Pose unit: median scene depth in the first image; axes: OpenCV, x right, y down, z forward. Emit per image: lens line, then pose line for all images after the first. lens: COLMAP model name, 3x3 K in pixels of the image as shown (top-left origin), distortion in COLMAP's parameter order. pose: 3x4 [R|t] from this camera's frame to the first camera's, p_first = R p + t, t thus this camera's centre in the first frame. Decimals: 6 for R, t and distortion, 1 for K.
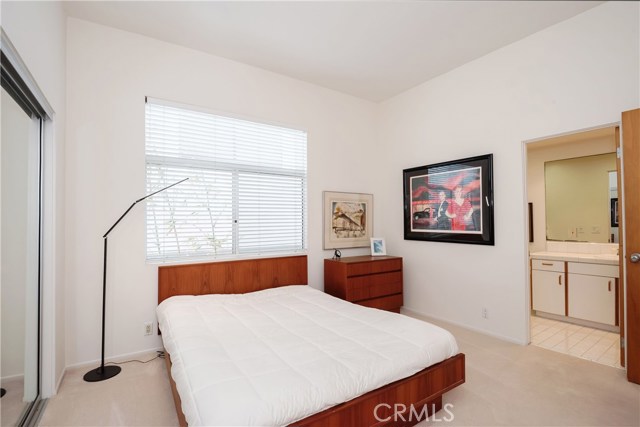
lens RADIAL K [[296.2, 0, 316.5], [0, 296.2, 216.1], [0, 0, 1]] dist [-0.015657, -0.005717]
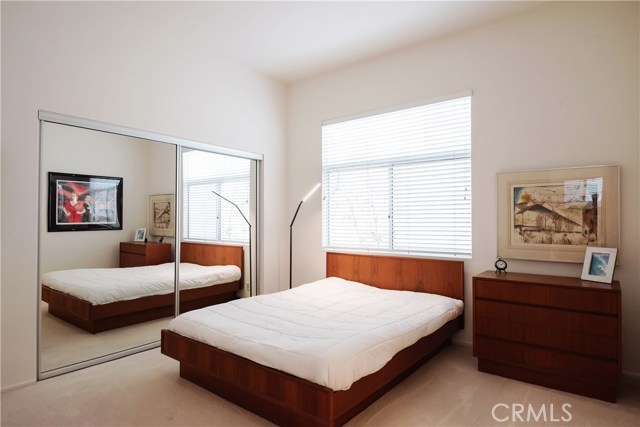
lens RADIAL K [[350.6, 0, 315.6], [0, 350.6, 214.4], [0, 0, 1]] dist [-0.023178, -0.009988]
pose [[0.312901, -0.006410, -0.949764, 0.645809], [0.015725, 0.999875, -0.001568, 0.006955], [0.949656, -0.014444, 0.312962, 0.336557]]
